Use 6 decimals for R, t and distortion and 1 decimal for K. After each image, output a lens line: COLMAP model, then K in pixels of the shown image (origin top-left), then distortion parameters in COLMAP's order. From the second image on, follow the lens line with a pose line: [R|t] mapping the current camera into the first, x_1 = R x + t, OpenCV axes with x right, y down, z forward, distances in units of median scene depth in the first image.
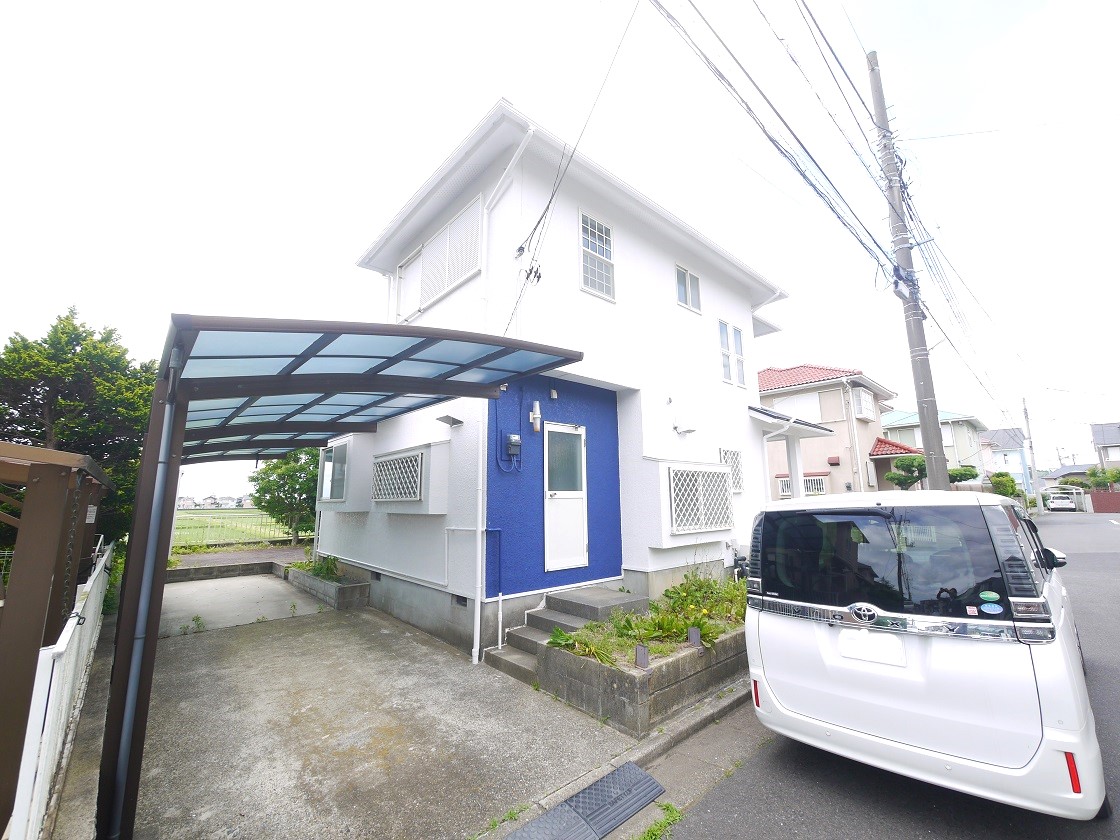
lens RADIAL K [[462.3, 0, 560.0], [0, 462.3, 420.0], [0, 0, 1]] dist [-0.005150, -0.000287]
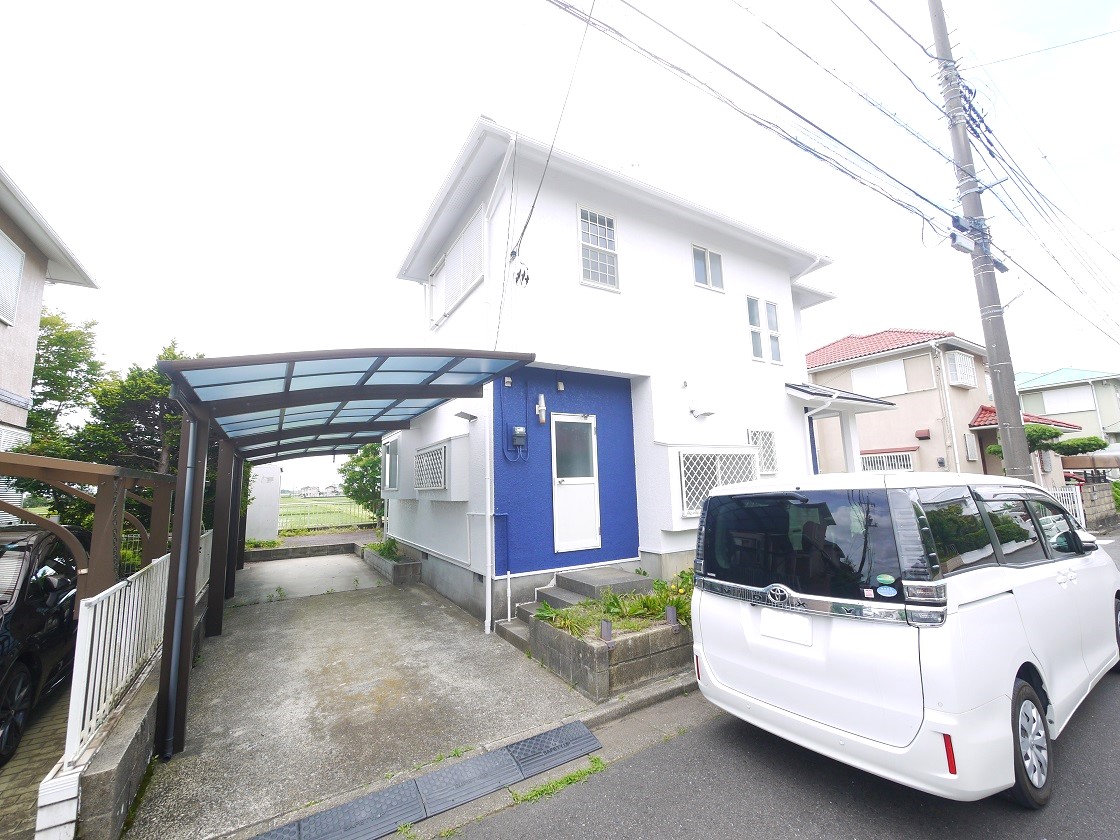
lens RADIAL K [[462.3, 0, 560.0], [0, 462.3, 420.0], [0, 0, 1]] dist [-0.005150, -0.000287]
pose [[0.982165, -0.045046, -0.182544, 0.177688], [0.051570, 0.998184, 0.031149, -0.012265], [0.180809, -0.040007, 0.982704, -0.040121]]
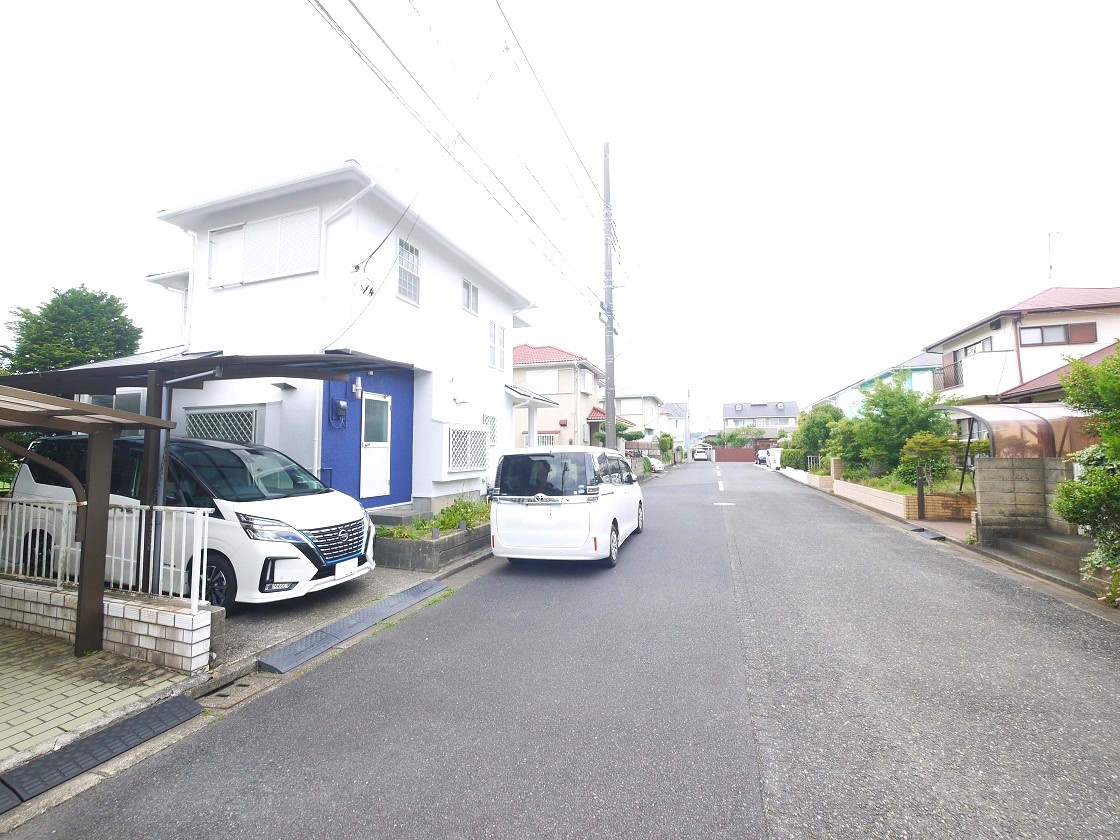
lens RADIAL K [[462.3, 0, 560.0], [0, 462.3, 420.0], [0, 0, 1]] dist [-0.005150, -0.000287]
pose [[0.874863, 0.040653, 0.482661, -0.178062], [-0.090831, 0.992564, 0.081037, -0.076362], [-0.475778, -0.114737, 0.872050, -0.472313]]
